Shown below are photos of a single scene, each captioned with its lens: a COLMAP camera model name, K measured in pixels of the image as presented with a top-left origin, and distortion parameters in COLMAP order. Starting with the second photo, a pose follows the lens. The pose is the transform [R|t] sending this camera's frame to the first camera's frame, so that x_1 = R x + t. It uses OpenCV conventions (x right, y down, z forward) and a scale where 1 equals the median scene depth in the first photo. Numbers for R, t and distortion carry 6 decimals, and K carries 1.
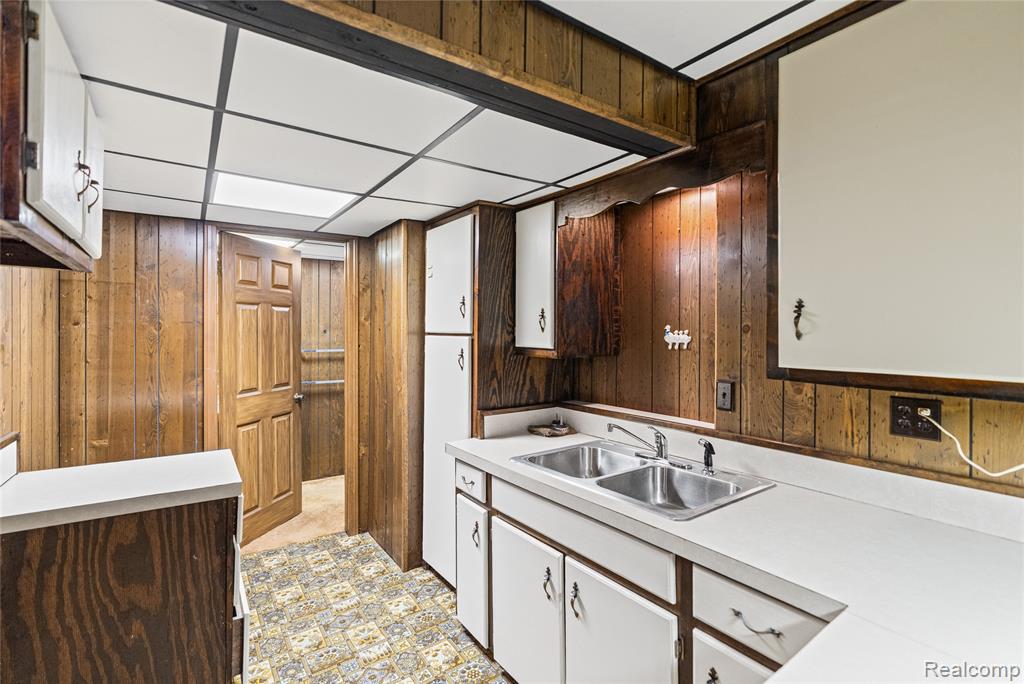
lens RADIAL K [[477.5, 0, 519.5], [0, 477.5, 337.3], [0, 0, 1]] dist [-0.018093, 0.006060]
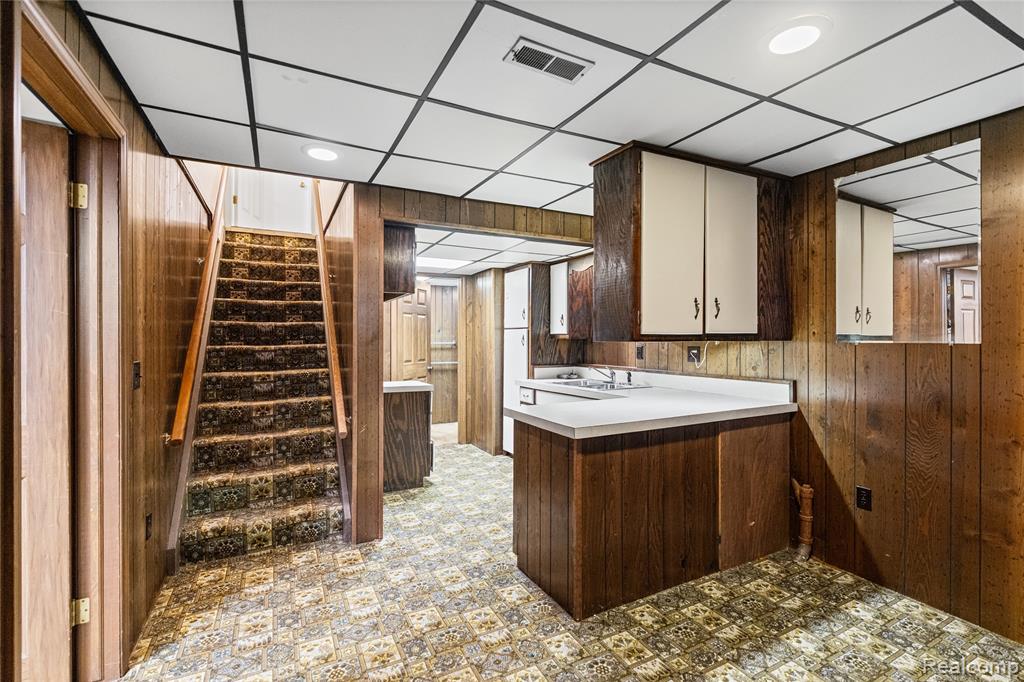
lens RADIAL K [[477.5, 0, 519.5], [0, 477.5, 336.3], [0, 0, 1]] dist [-0.018093, 0.006060]
pose [[0.989715, -0.004394, -0.142986, 0.147819], [0.001649, 0.999812, -0.019309, 0.067649], [0.143044, 0.018874, 0.989536, -0.969224]]
